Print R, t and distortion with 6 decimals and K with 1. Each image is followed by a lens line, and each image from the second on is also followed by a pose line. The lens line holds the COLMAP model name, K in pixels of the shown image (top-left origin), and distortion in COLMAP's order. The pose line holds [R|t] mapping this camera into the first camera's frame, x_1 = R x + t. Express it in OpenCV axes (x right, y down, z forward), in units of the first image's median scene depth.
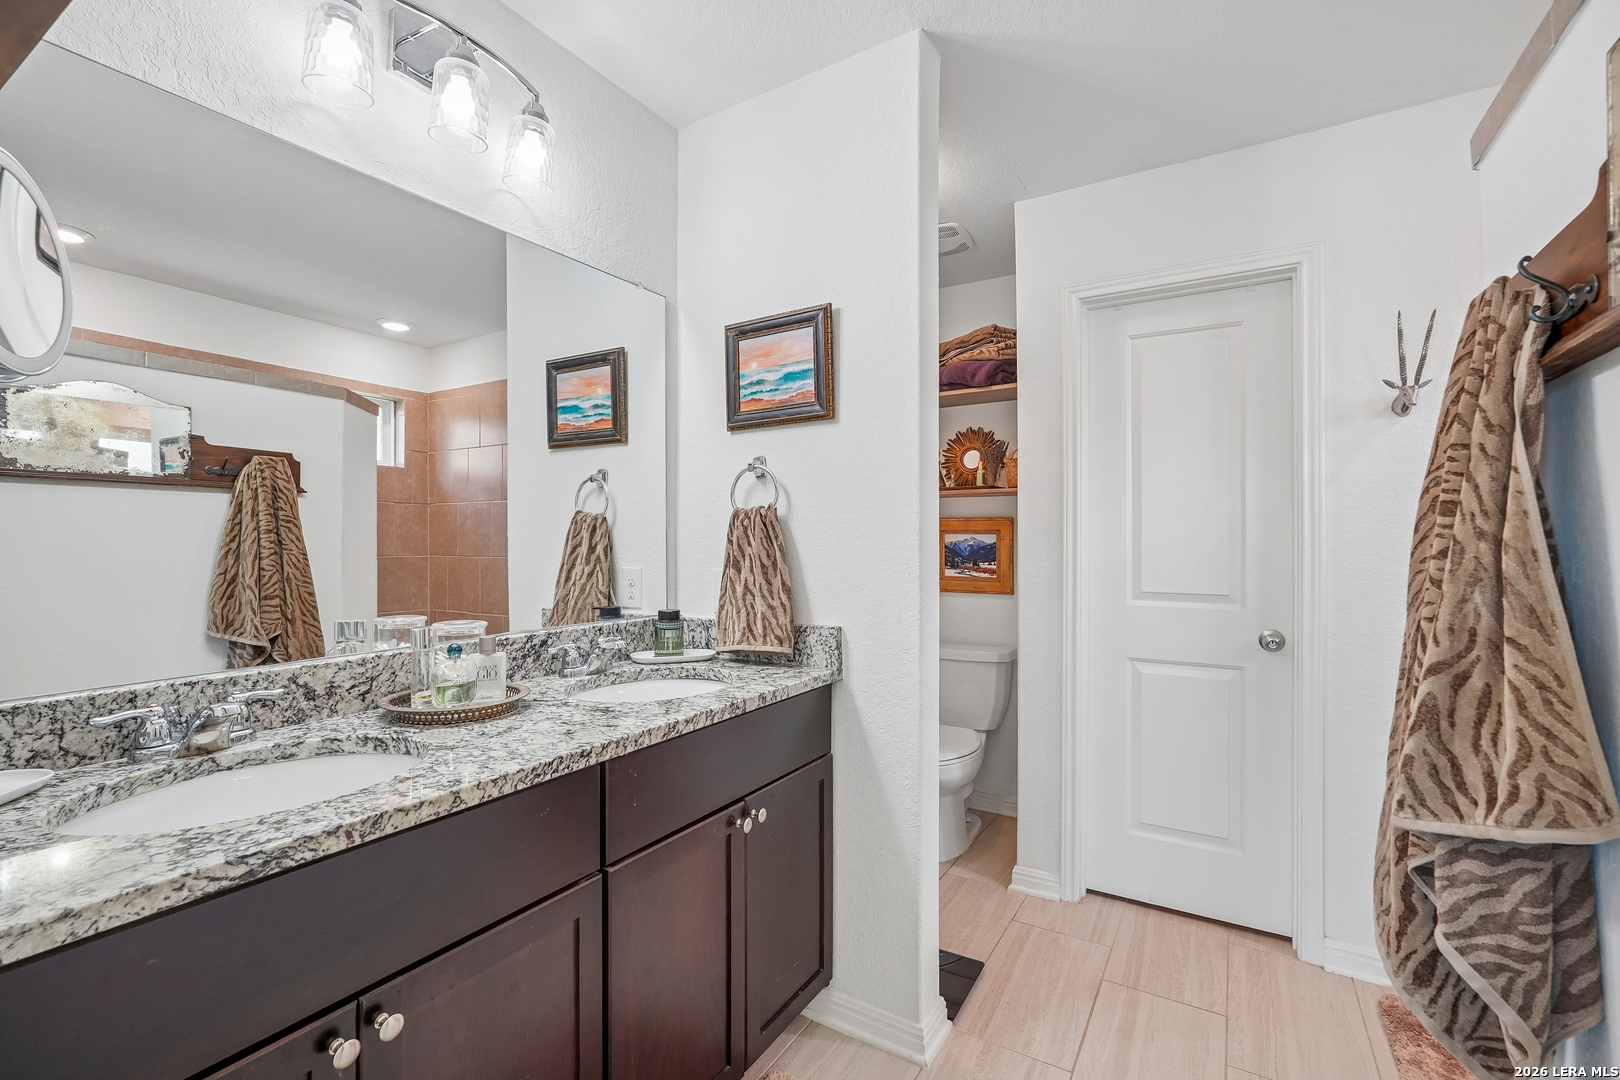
lens RADIAL K [[723.5, 0, 802.0], [0, 723.5, 537.1], [0, 0, 1]] dist [-0.011178, 0.007348]
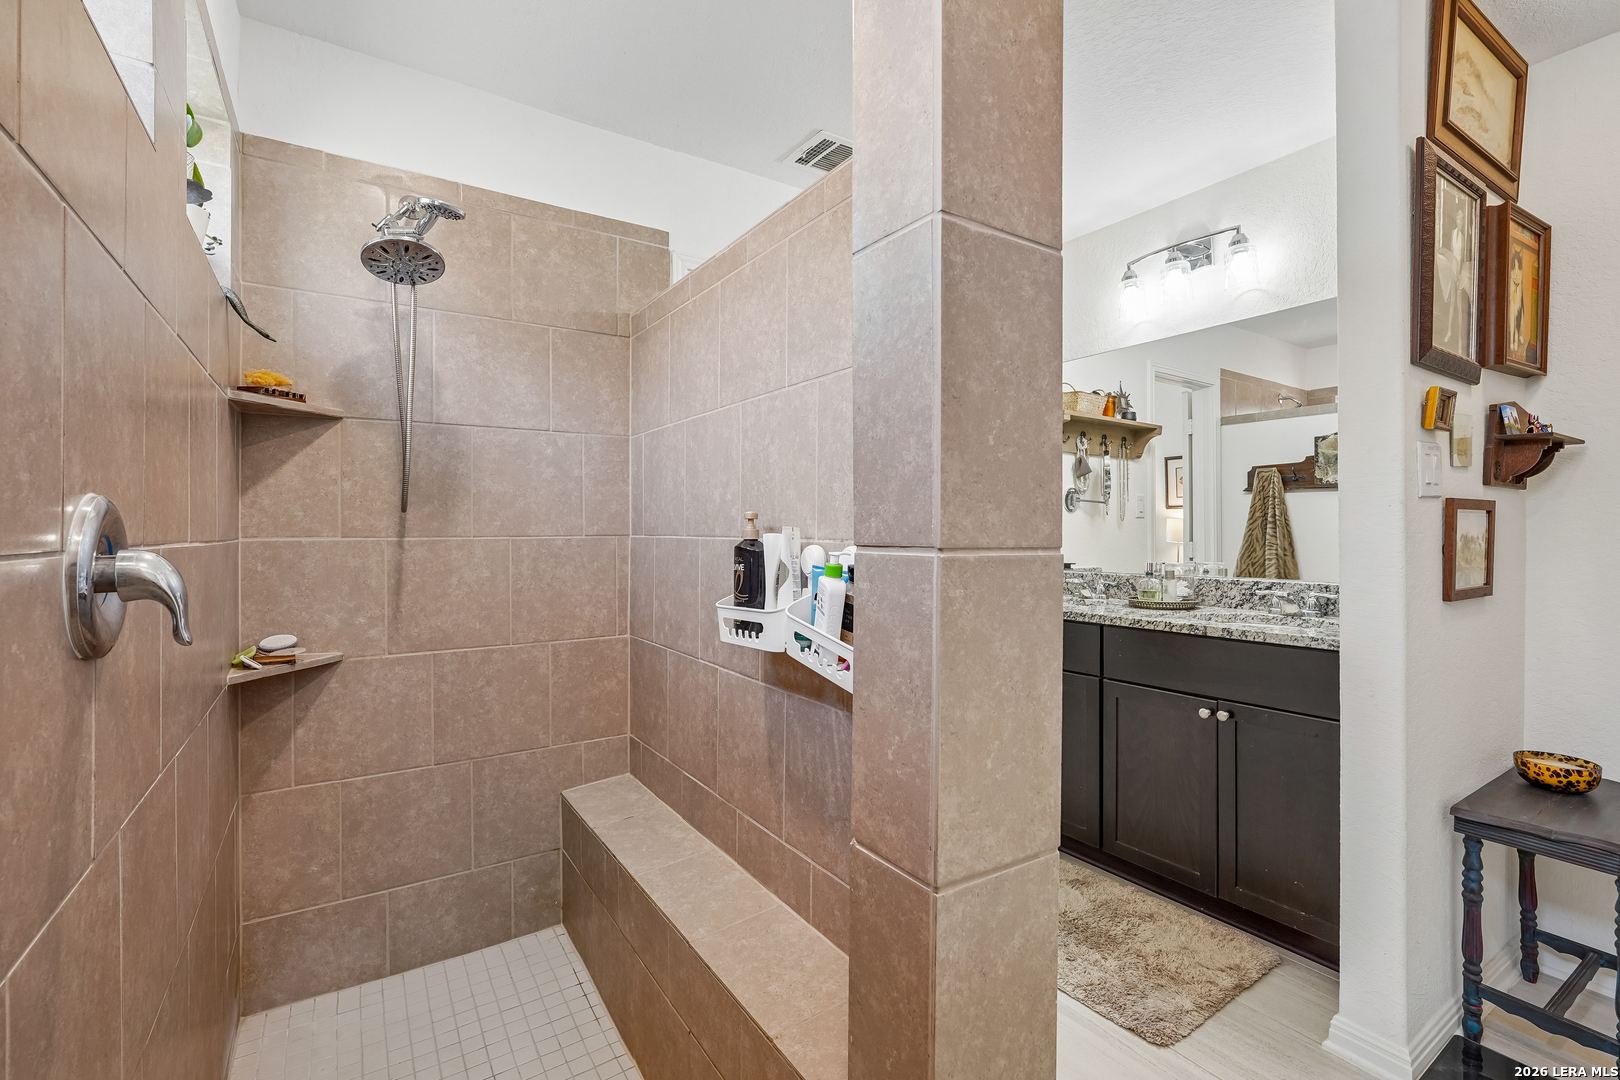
lens RADIAL K [[723.5, 0, 810.6], [0, 723.5, 531.3], [0, 0, 1]] dist [-0.011178, 0.007348]
pose [[-0.417078, -0.004746, -0.908858, 1.554955], [0.000427, 0.999985, -0.005418, 0.046269], [0.908870, -0.002647, -0.417070, 0.898351]]
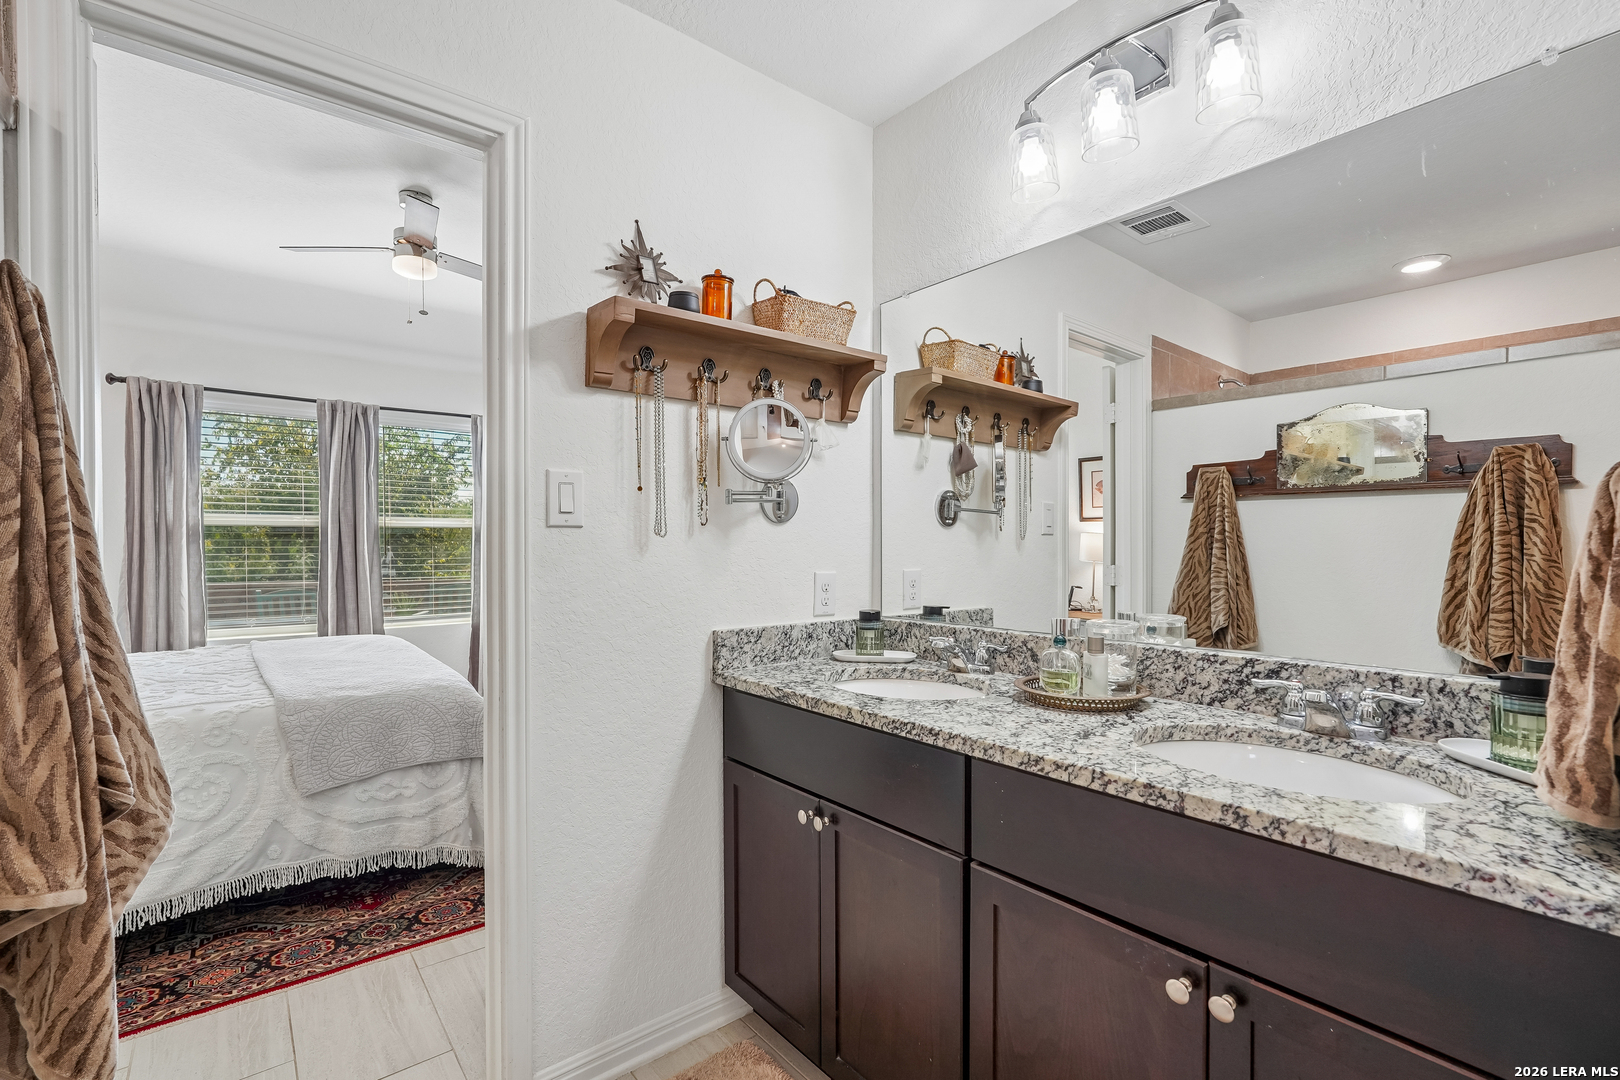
lens RADIAL K [[723.5, 0, 802.2], [0, 723.5, 550.8], [0, 0, 1]] dist [-0.011178, 0.007348]
pose [[-0.328356, 0.007346, -0.944525, 0.624770], [0.001283, 0.999972, 0.007331, 0.010499], [0.944553, 0.001196, -0.328357, 0.906259]]
